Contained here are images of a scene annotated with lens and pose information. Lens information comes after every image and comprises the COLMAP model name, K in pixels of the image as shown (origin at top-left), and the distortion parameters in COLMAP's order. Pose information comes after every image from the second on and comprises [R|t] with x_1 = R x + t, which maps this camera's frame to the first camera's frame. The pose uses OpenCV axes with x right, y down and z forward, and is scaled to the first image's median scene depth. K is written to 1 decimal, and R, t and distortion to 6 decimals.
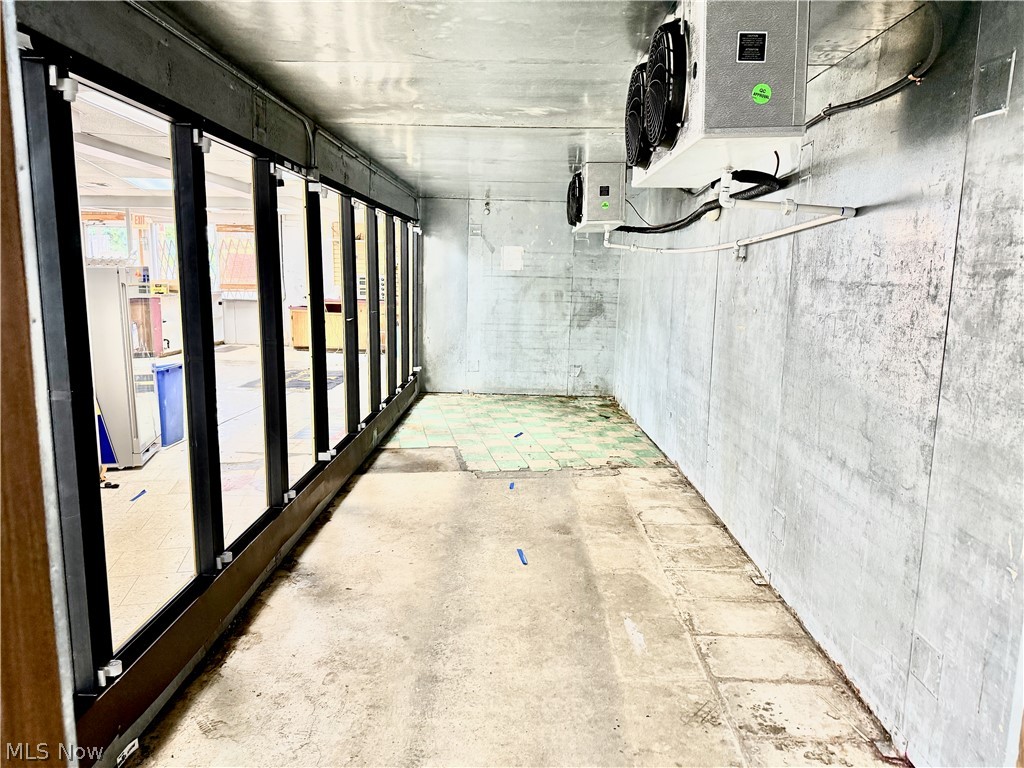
lens RADIAL K [[711.3, 0, 514.9], [0, 711.3, 385.4], [0, 0, 1]] dist [0.061658, -0.096677]
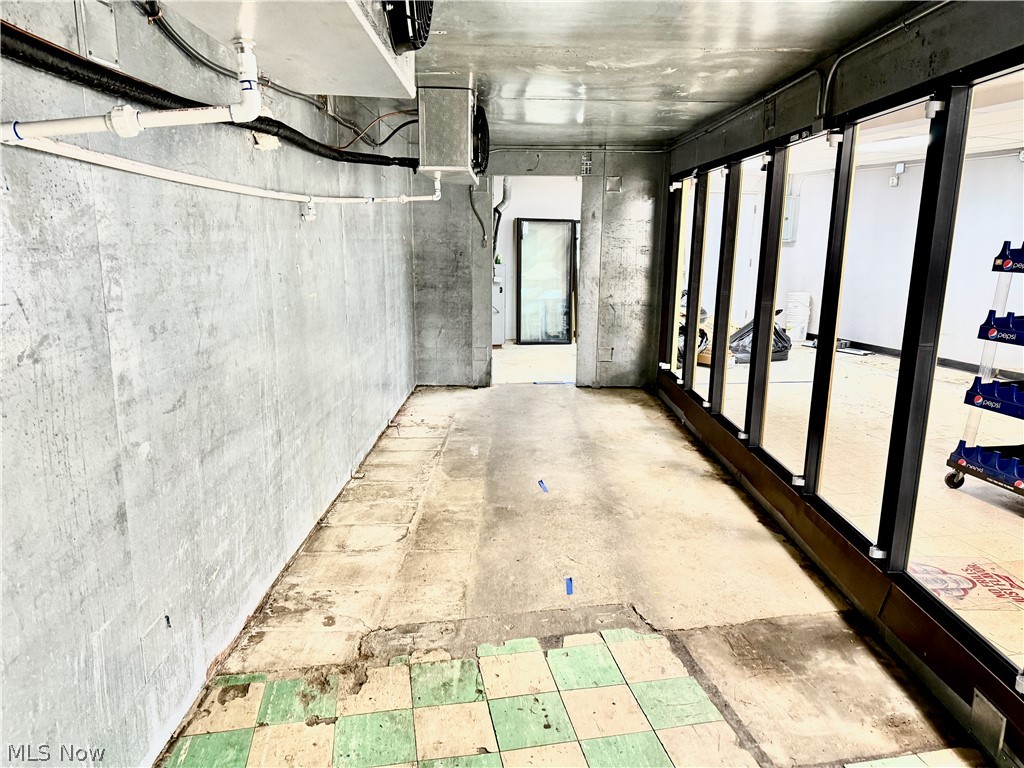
lens RADIAL K [[711.3, 0, 514.9], [0, 711.3, 385.4], [0, 0, 1]] dist [0.061658, -0.096677]
pose [[-0.999641, -0.024959, -0.009697, 0.064017], [-0.026775, 0.935355, 0.352695, -0.287584], [0.000268, 0.352828, -0.935688, 1.808403]]
